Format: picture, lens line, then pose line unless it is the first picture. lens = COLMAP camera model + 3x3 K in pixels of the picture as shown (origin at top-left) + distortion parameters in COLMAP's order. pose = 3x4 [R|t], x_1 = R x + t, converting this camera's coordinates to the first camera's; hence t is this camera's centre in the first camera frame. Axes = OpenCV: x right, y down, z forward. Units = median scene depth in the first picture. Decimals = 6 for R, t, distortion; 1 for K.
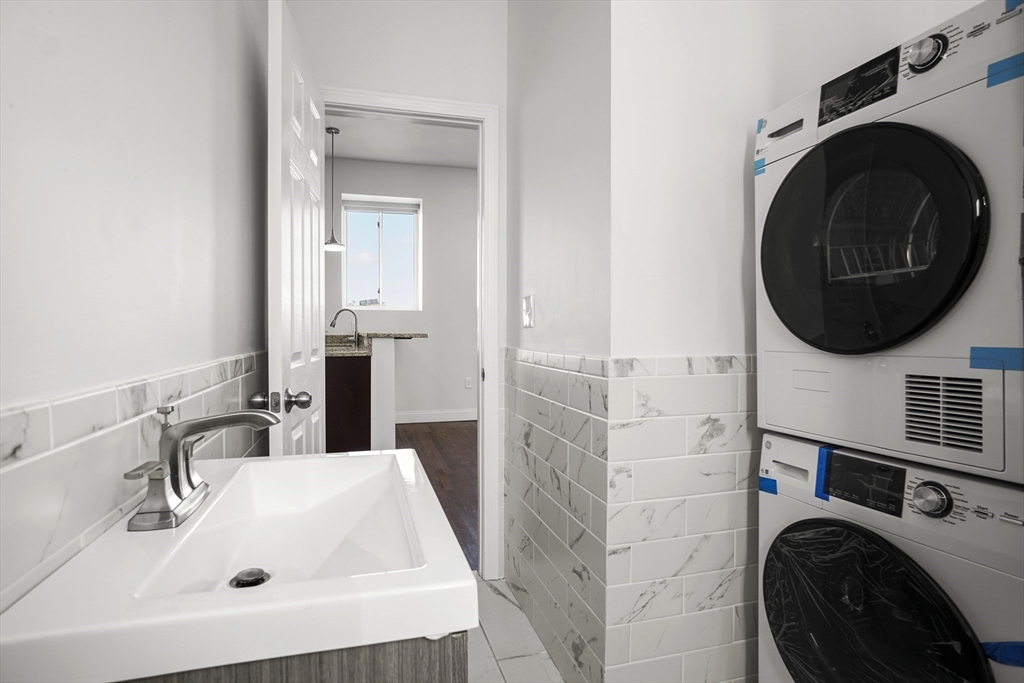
lens RADIAL K [[531.5, 0, 512.0], [0, 531.5, 341.5], [0, 0, 1]] dist [-0.000393, -0.000037]
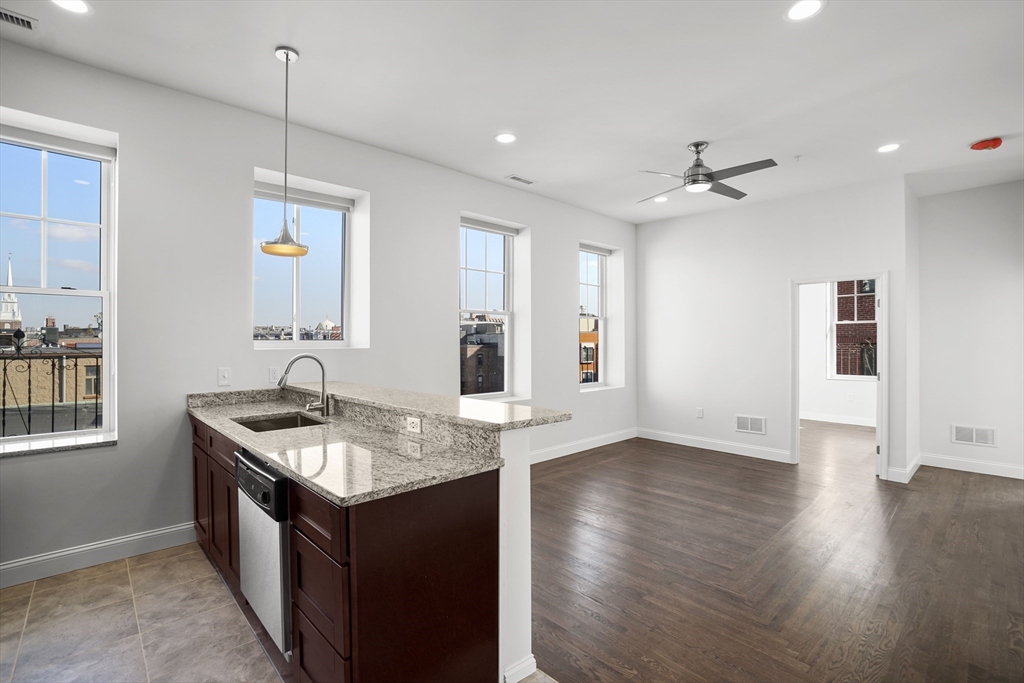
lens RADIAL K [[471.3, 0, 498.0], [0, 471.3, 341.7], [0, 0, 1]] dist [-0.062301, 0.025933]
pose [[0.901916, -0.001471, 0.431908, -0.344198], [0.010843, 0.999756, -0.019239, -0.063632], [-0.431774, 0.022035, 0.901712, 0.437141]]
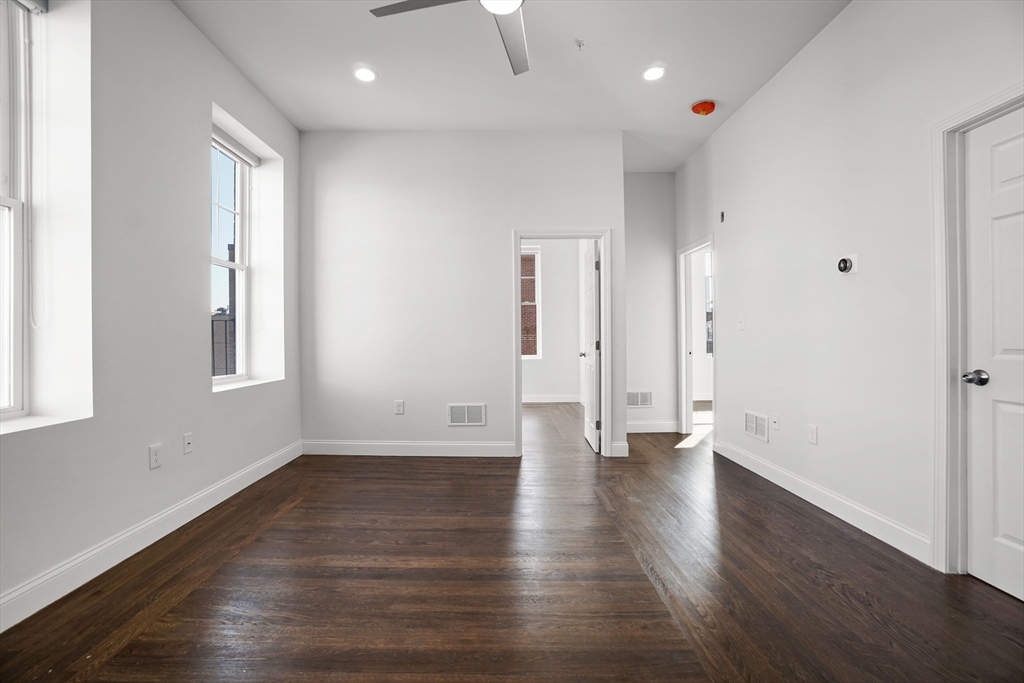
lens RADIAL K [[451.8, 0, 496.1], [0, 451.8, 340.0], [0, 0, 1]] dist [-0.064654, 0.023572]
pose [[0.291145, -0.005340, 0.956664, -0.106971], [0.028509, 0.999589, -0.003097, -0.015828], [-0.956254, 0.028175, 0.291178, 0.866115]]
